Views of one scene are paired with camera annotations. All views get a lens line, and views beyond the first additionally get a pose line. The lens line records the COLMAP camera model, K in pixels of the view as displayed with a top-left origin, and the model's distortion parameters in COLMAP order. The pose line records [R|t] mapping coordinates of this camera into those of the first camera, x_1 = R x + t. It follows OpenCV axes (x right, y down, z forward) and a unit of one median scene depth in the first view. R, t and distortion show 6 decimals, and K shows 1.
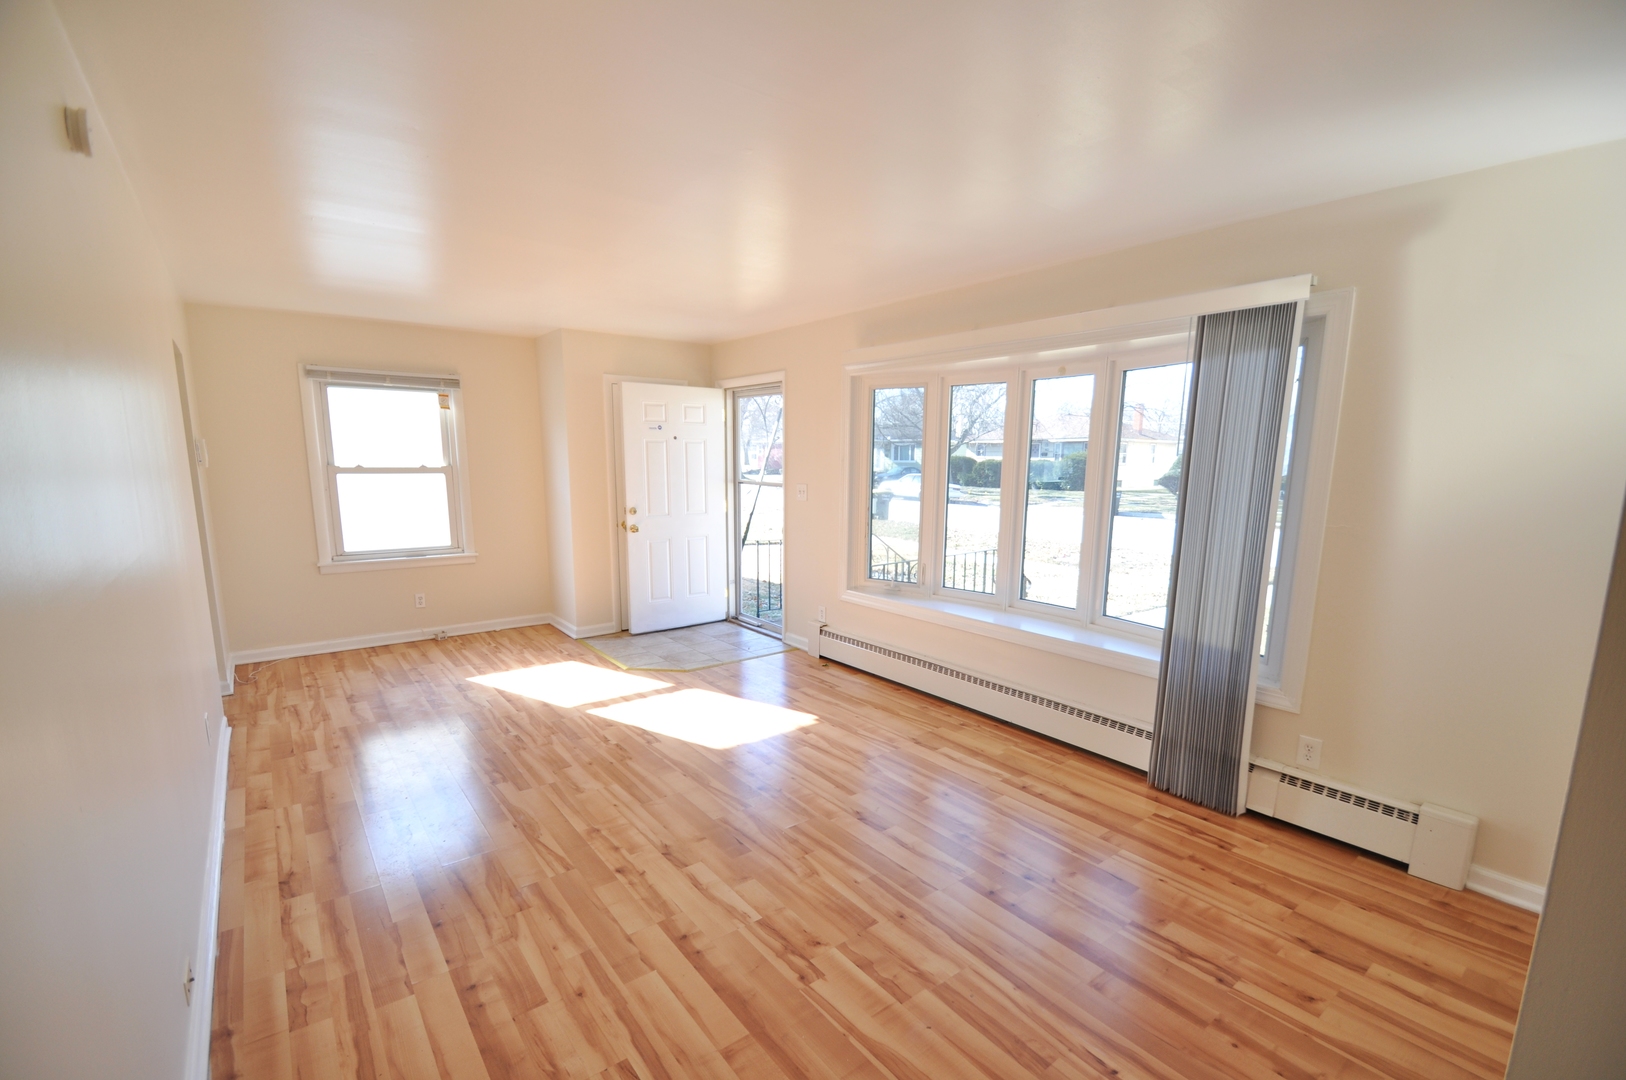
lens RADIAL K [[712.9, 0, 813.0], [0, 712.9, 540.0], [0, 0, 1]] dist [0.002772, -0.011215]
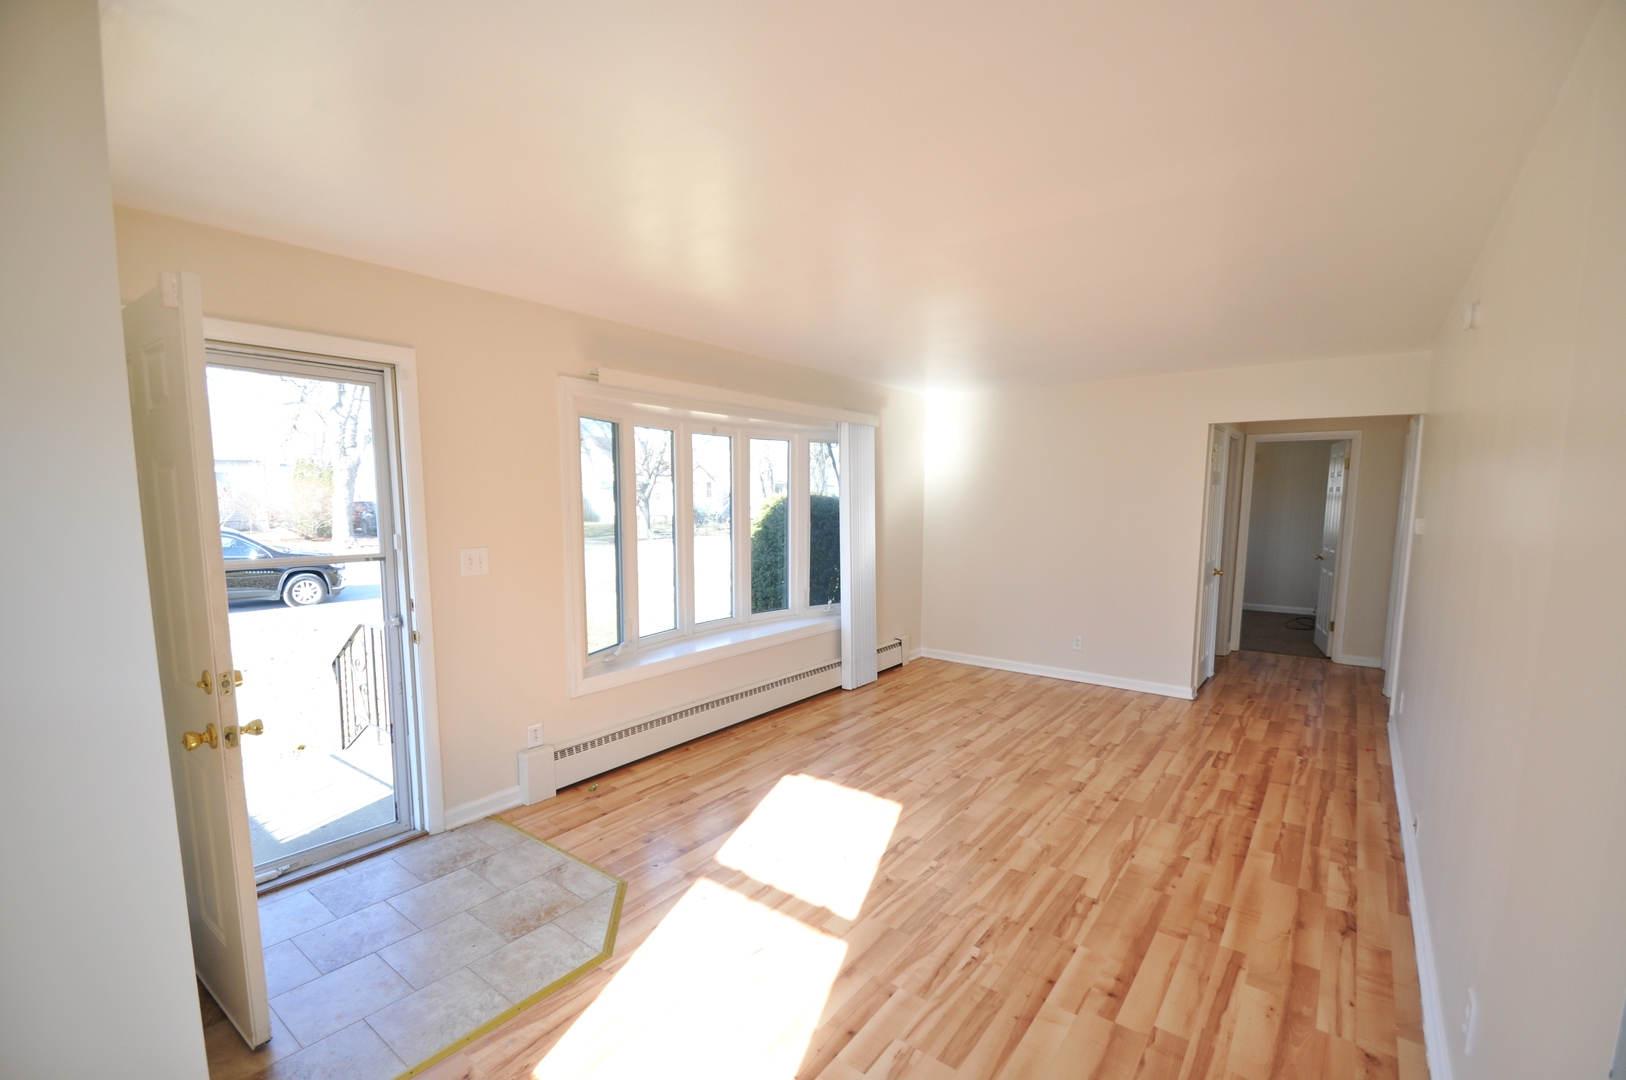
lens RADIAL K [[727.8, 0, 812.2], [0, 727.8, 489.2], [0, 0, 1]] dist [-0.001775, -0.013358]
pose [[-0.262891, -0.001386, 0.964825, -1.275034], [0.110364, 0.993392, 0.031498, -0.211614], [-0.958493, 0.114762, -0.261000, 1.610328]]
